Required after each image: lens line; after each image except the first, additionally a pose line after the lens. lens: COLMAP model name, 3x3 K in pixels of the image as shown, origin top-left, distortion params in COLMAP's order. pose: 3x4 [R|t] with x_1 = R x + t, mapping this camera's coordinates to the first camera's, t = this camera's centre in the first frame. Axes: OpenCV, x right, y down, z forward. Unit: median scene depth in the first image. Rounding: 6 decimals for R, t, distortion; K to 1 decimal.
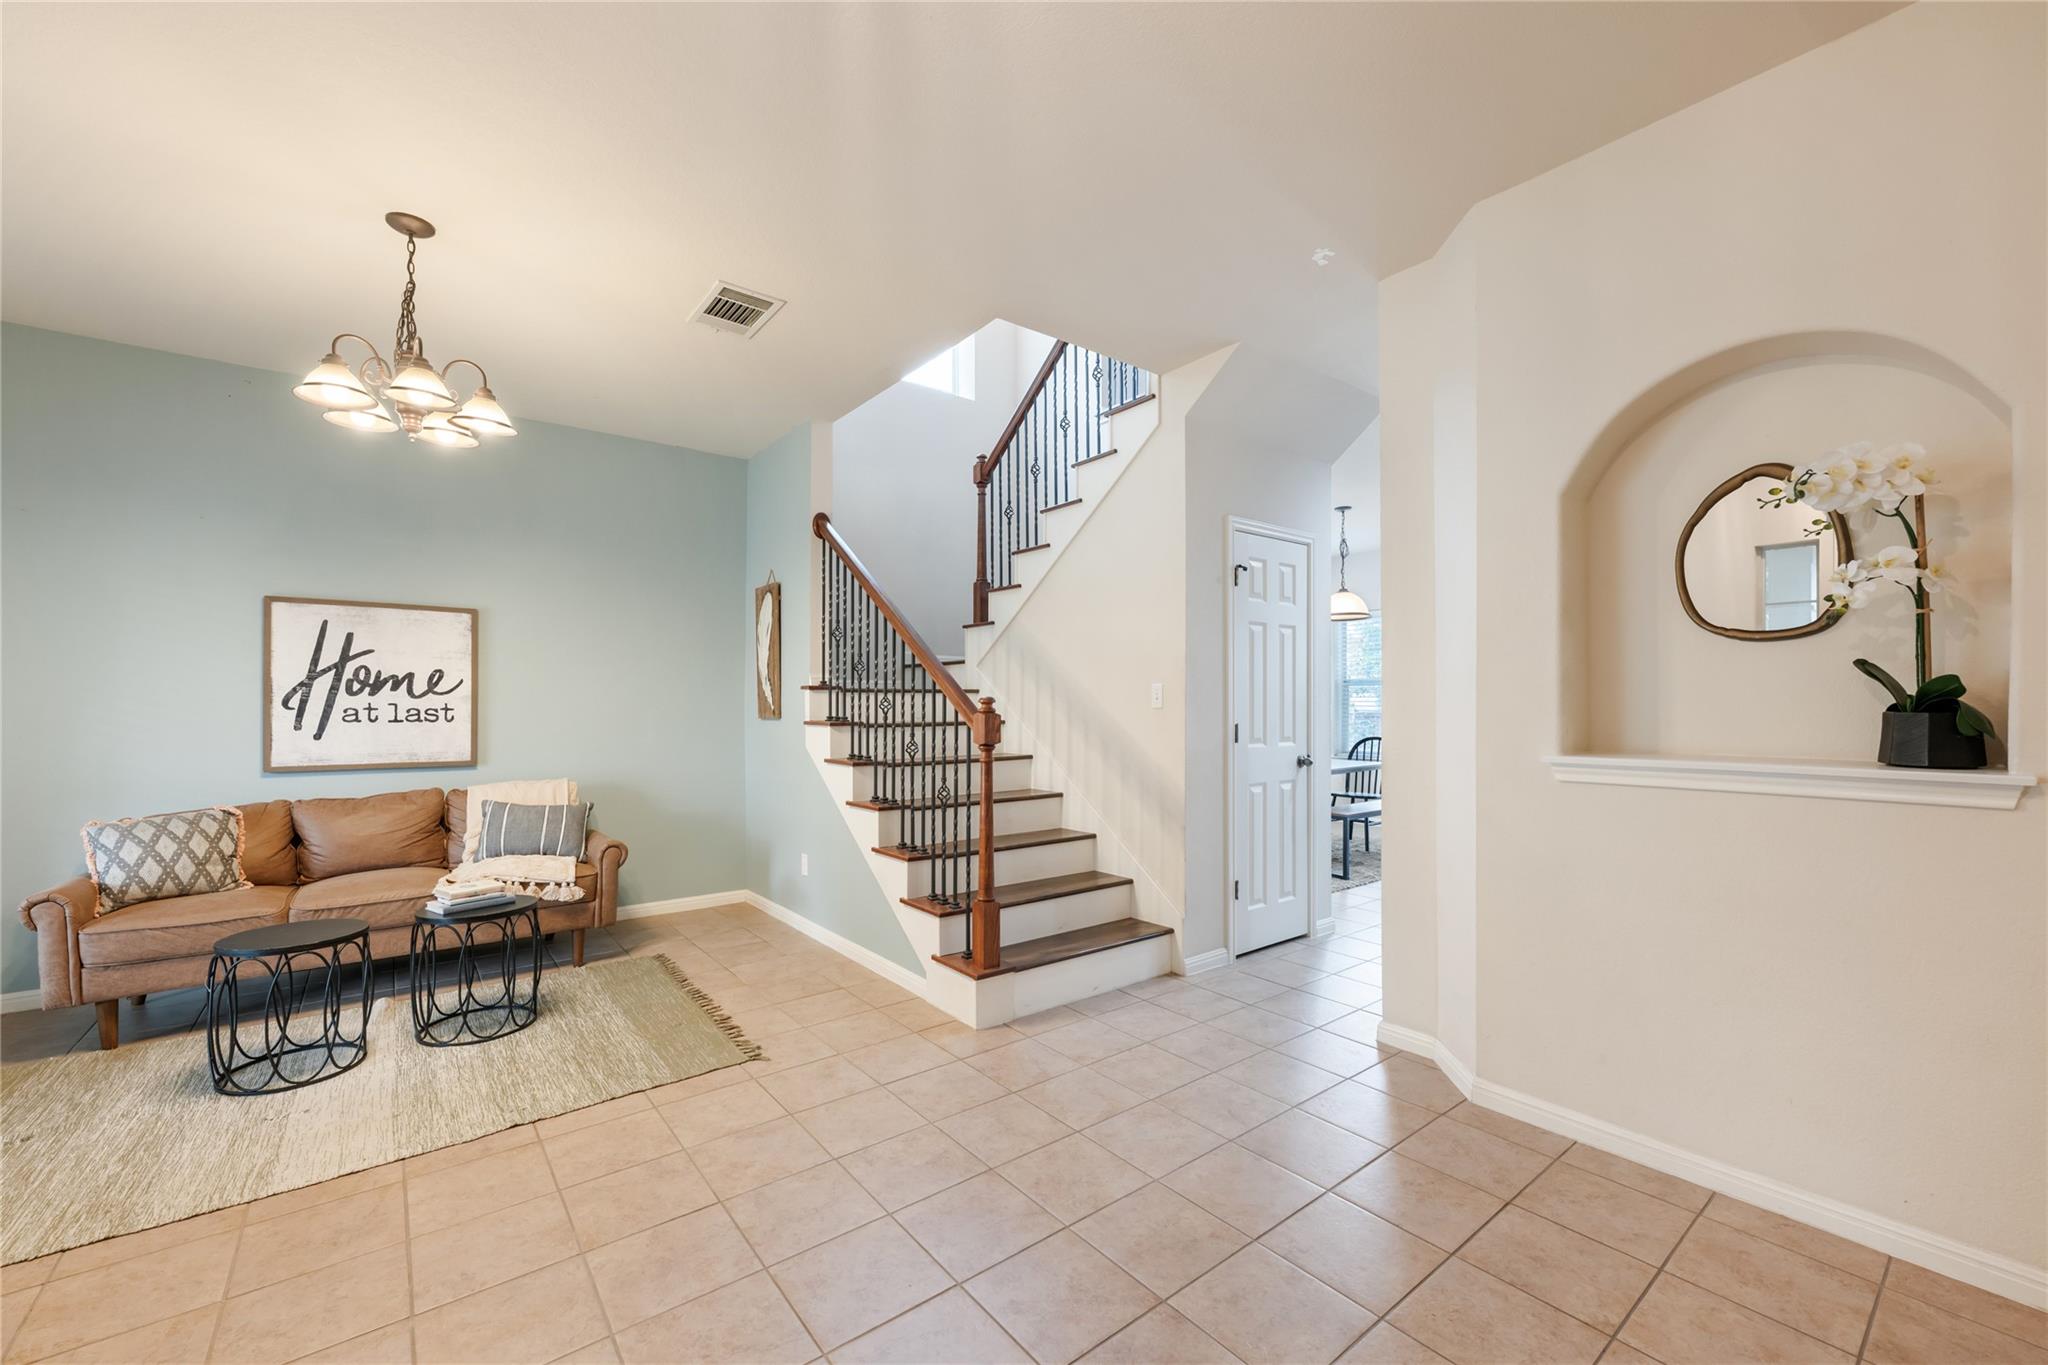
lens RADIAL K [[811.6, 0, 1031.5], [0, 811.6, 705.8], [0, 0, 1]] dist [-0.002331, -0.000014]
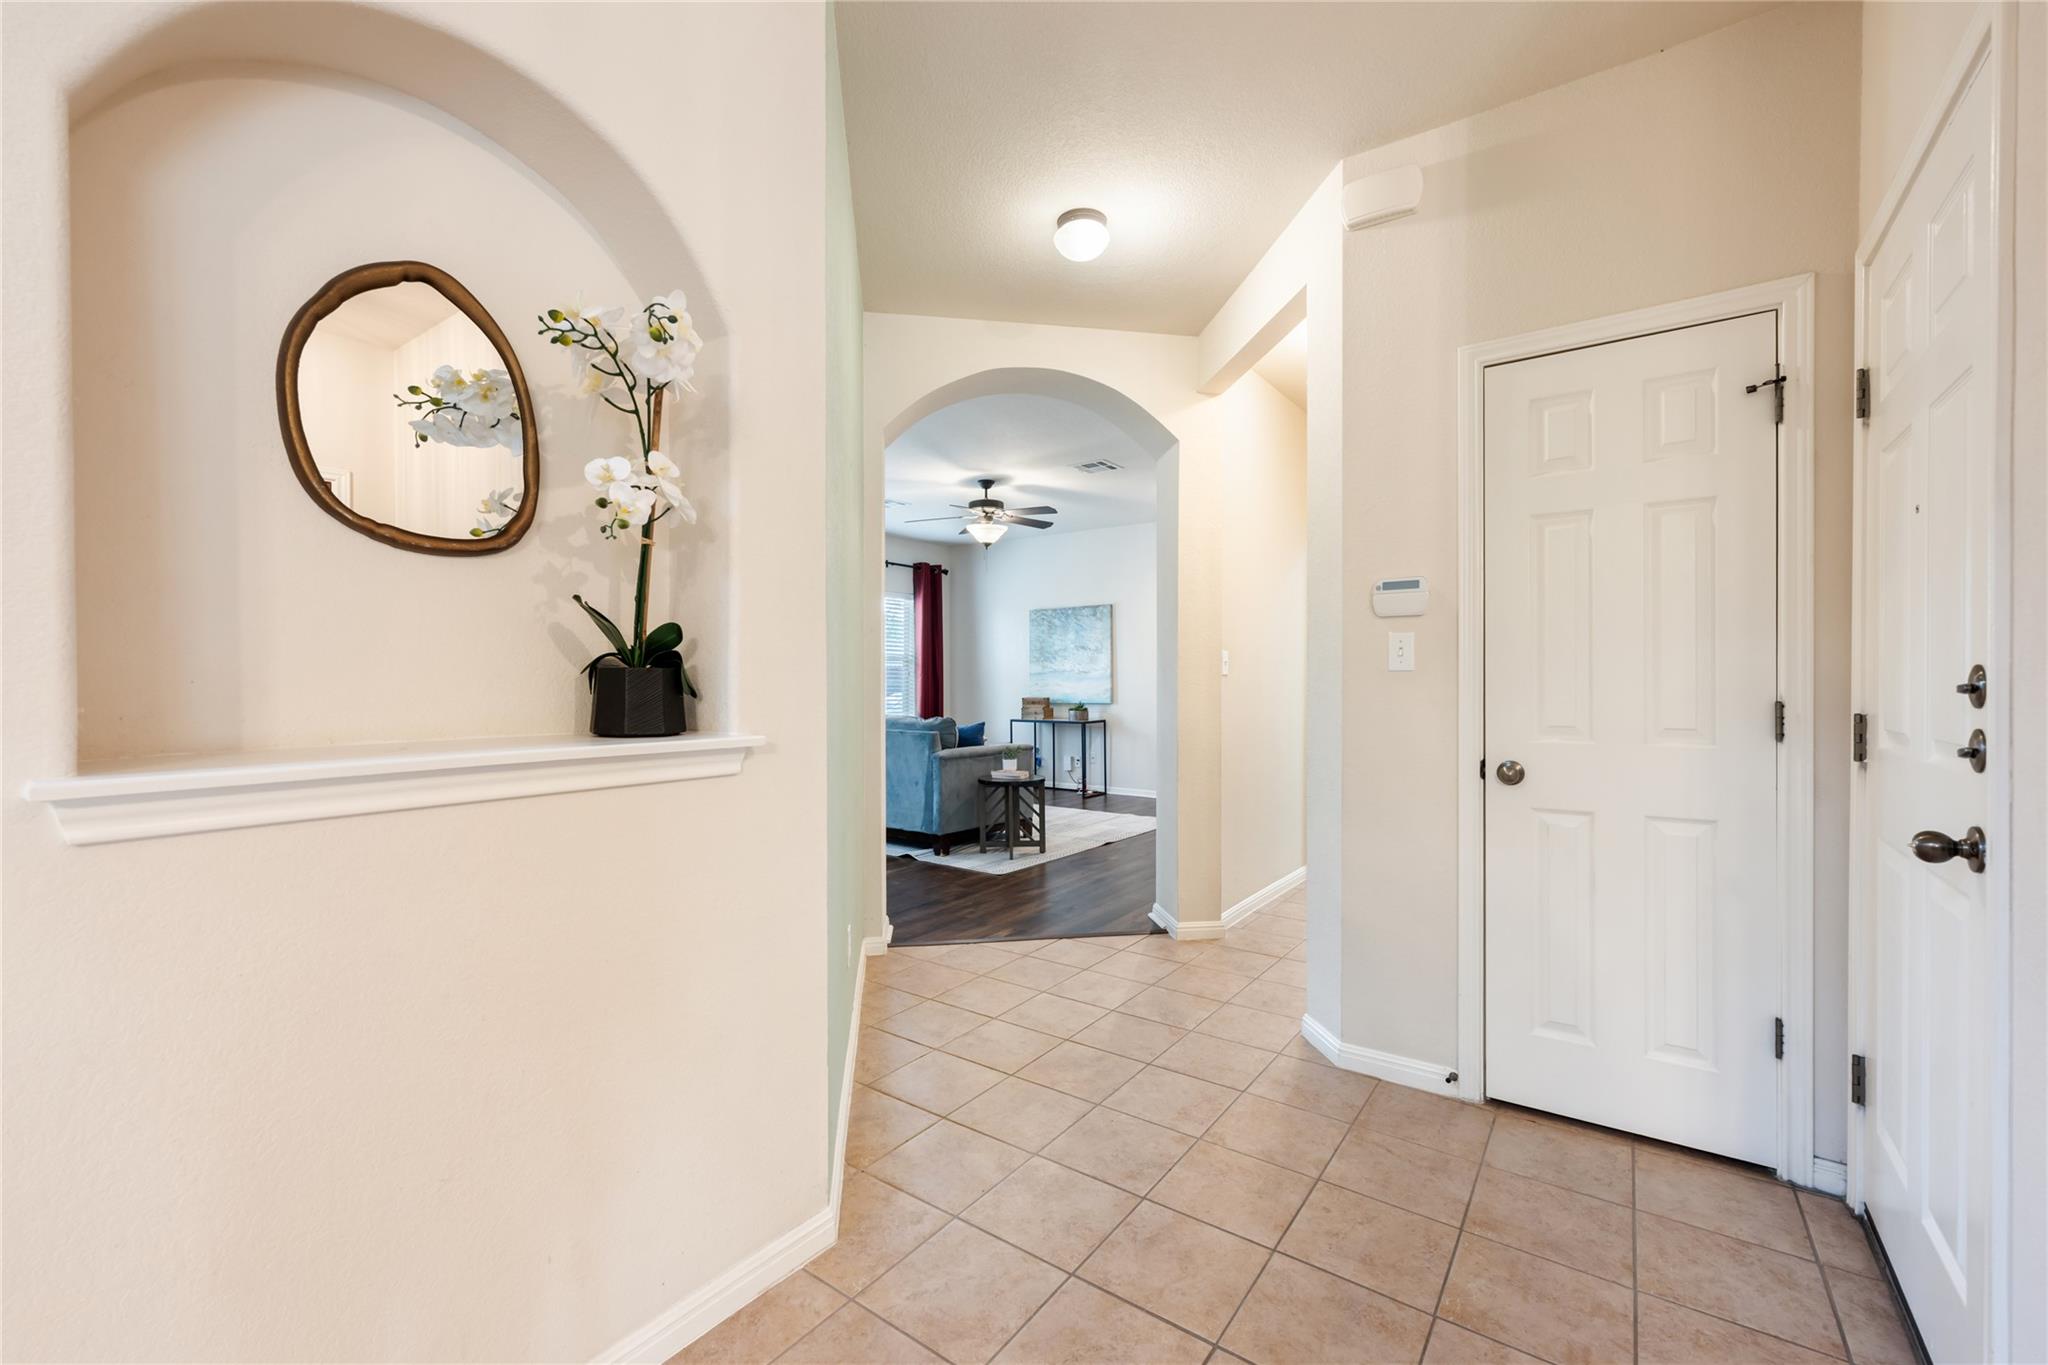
lens RADIAL K [[842.2, 0, 1033.8], [0, 842.2, 689.4], [0, 0, 1]] dist [0.000338, -0.000842]
pose [[-0.273236, -0.007857, 0.961915, 0.093695], [0.005990, 0.999933, 0.009869, 0.011732], [-0.961928, 0.008459, -0.273171, 0.429126]]
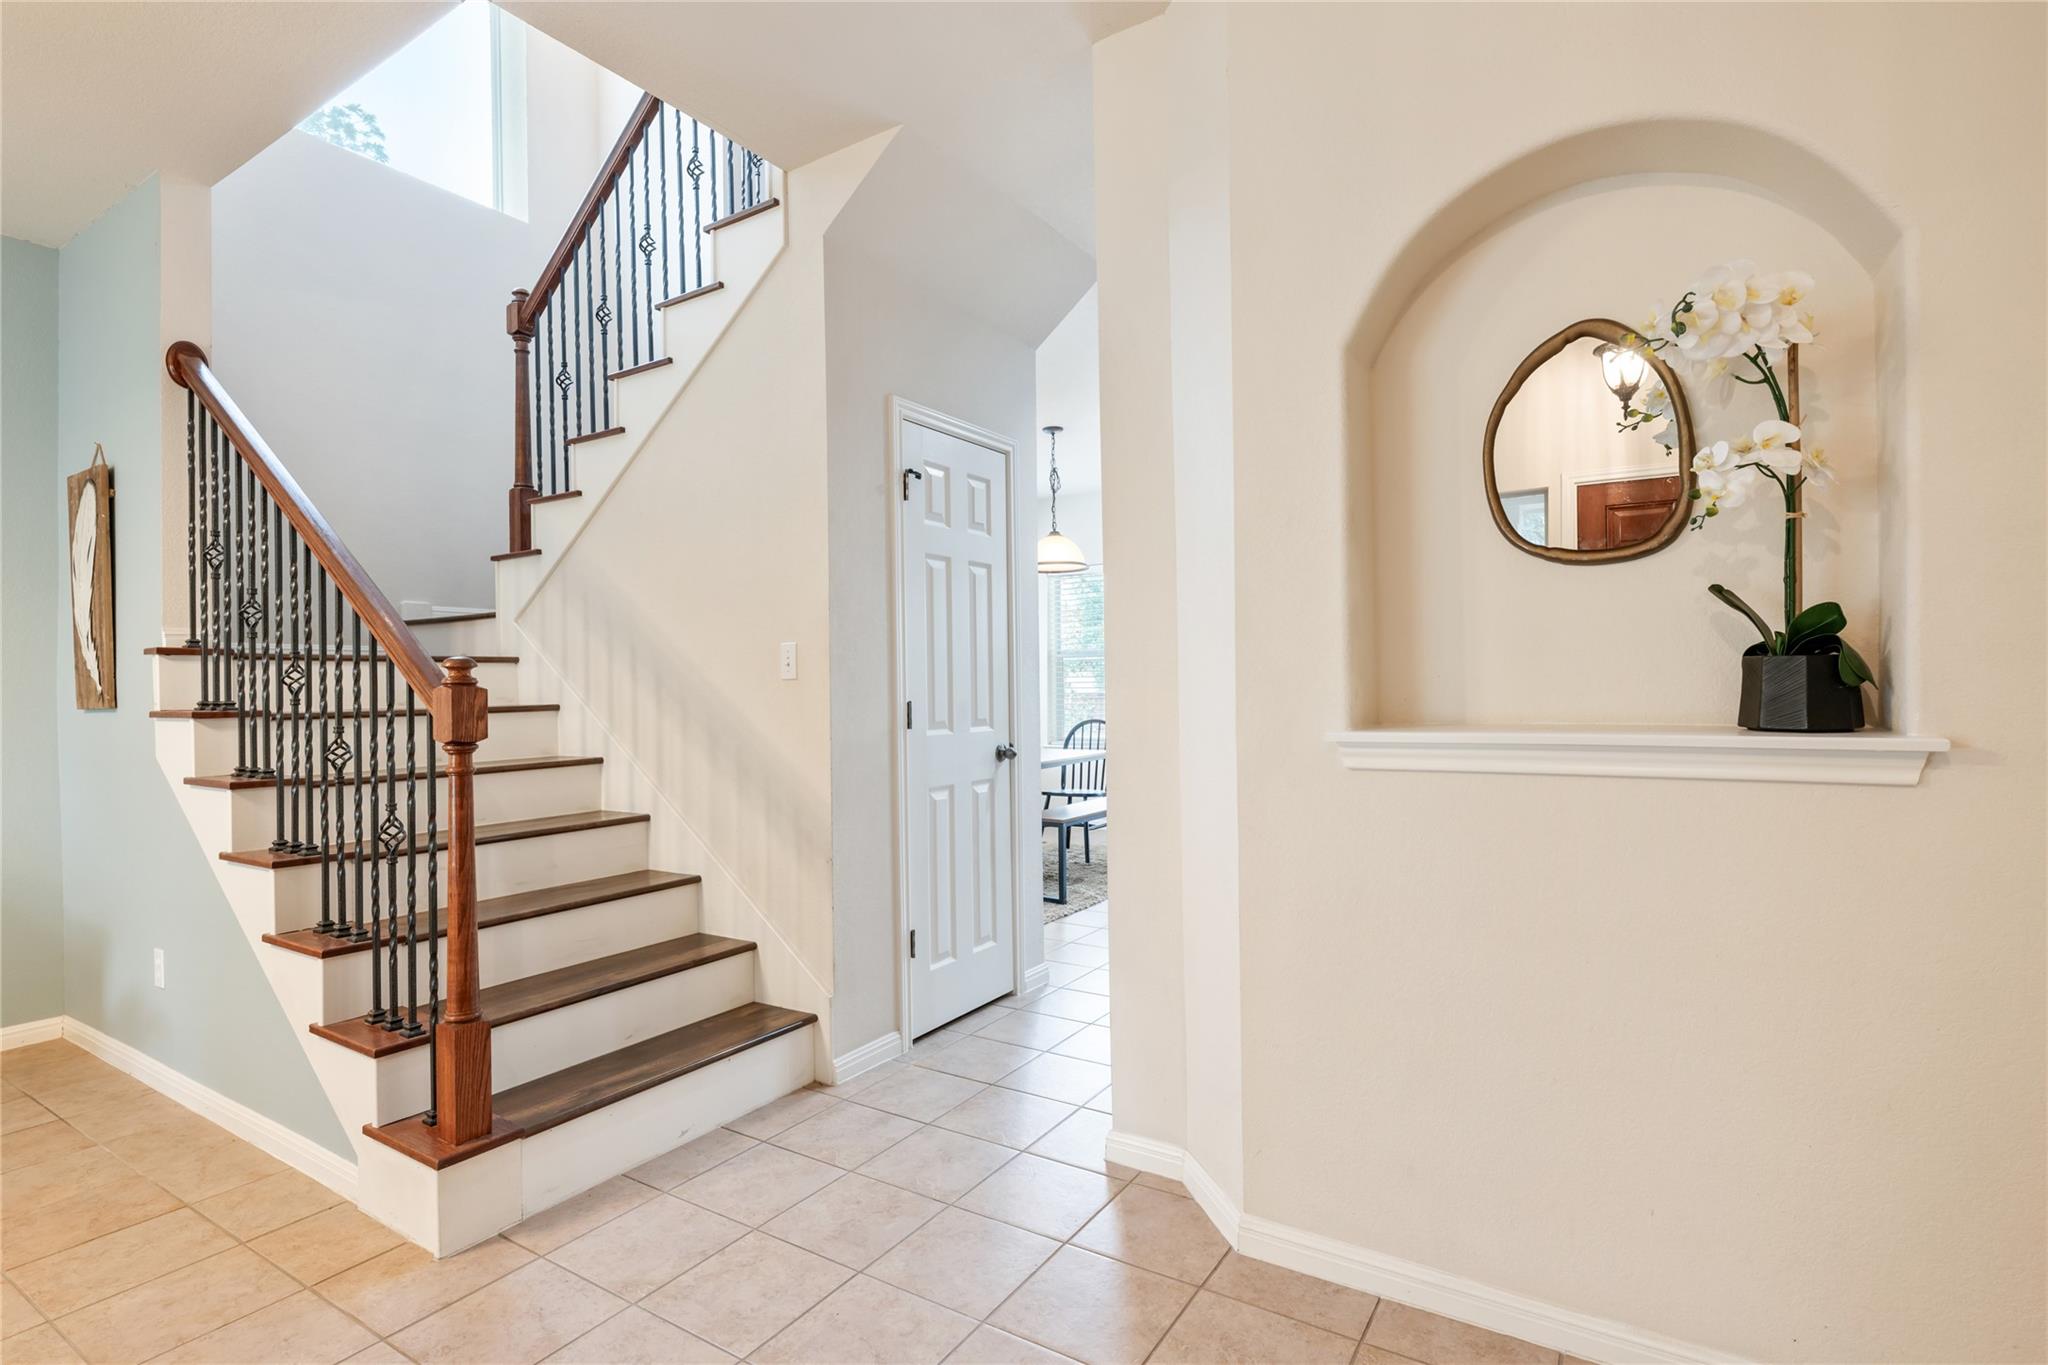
lens RADIAL K [[980.9, 0, 1026.7], [0, 980.9, 685.6], [0, 0, 1]] dist [-0.001969, -0.000993]
pose [[0.944868, -0.011939, 0.327234, 0.081069], [0.013935, 0.999896, -0.003756, 0.014417], [-0.327155, 0.008109, 0.944936, 0.197954]]
